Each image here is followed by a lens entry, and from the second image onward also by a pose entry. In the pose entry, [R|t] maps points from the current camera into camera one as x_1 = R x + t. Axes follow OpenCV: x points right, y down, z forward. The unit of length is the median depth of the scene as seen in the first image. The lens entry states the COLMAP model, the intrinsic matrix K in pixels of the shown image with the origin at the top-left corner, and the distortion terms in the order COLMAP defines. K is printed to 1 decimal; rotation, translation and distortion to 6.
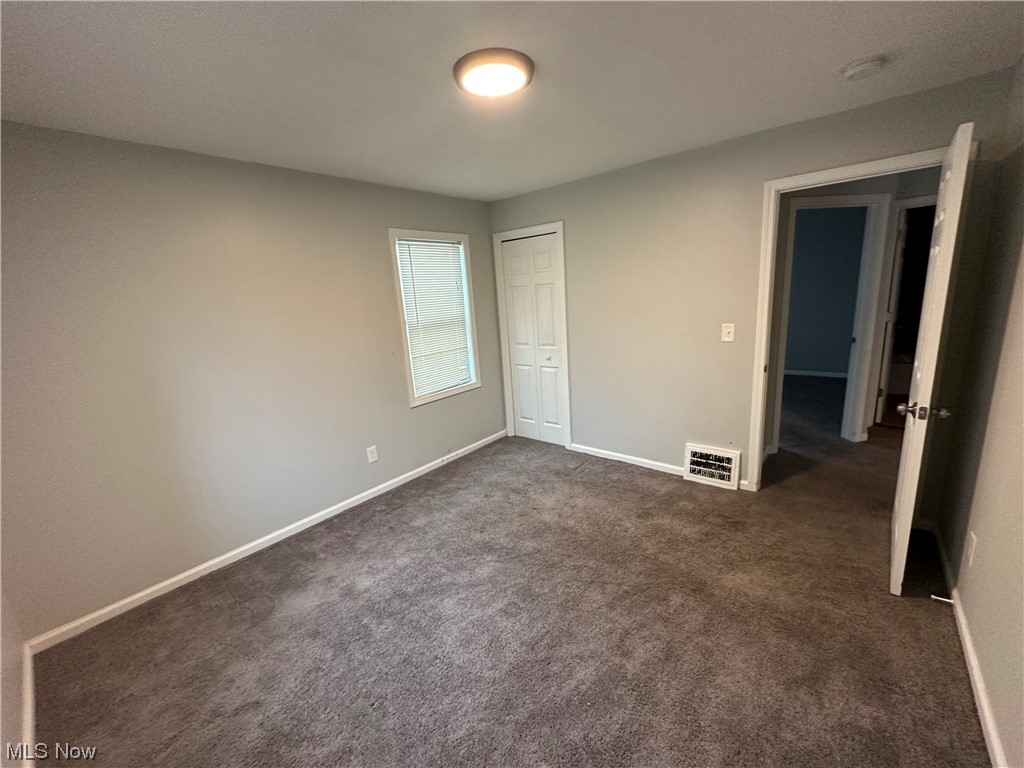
lens RADIAL K [[405.2, 0, 512.0], [0, 405.2, 384.0], [0, 0, 1]] dist [0.000050, 0.000038]
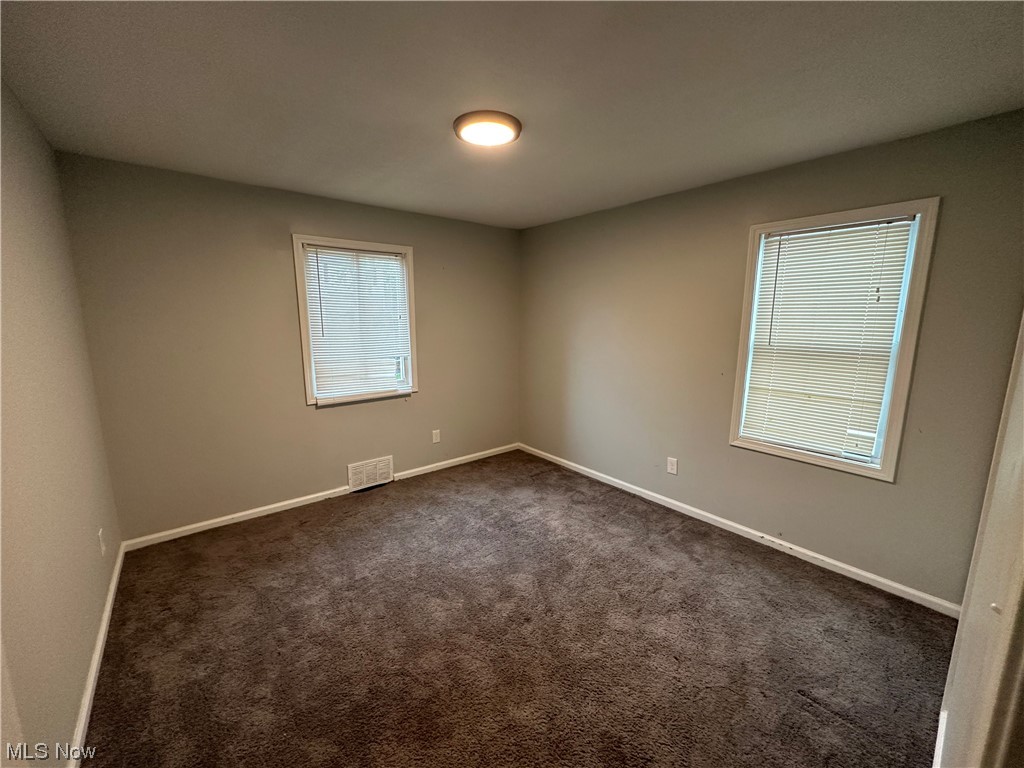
lens RADIAL K [[405.2, 0, 512.0], [0, 405.2, 384.0], [0, 0, 1]] dist [0.000050, 0.000038]
pose [[-0.176687, 0.233303, -0.956217, 0.626353], [-0.203528, 0.941845, 0.267404, -0.199618], [0.962994, 0.241864, -0.118928, 0.693489]]
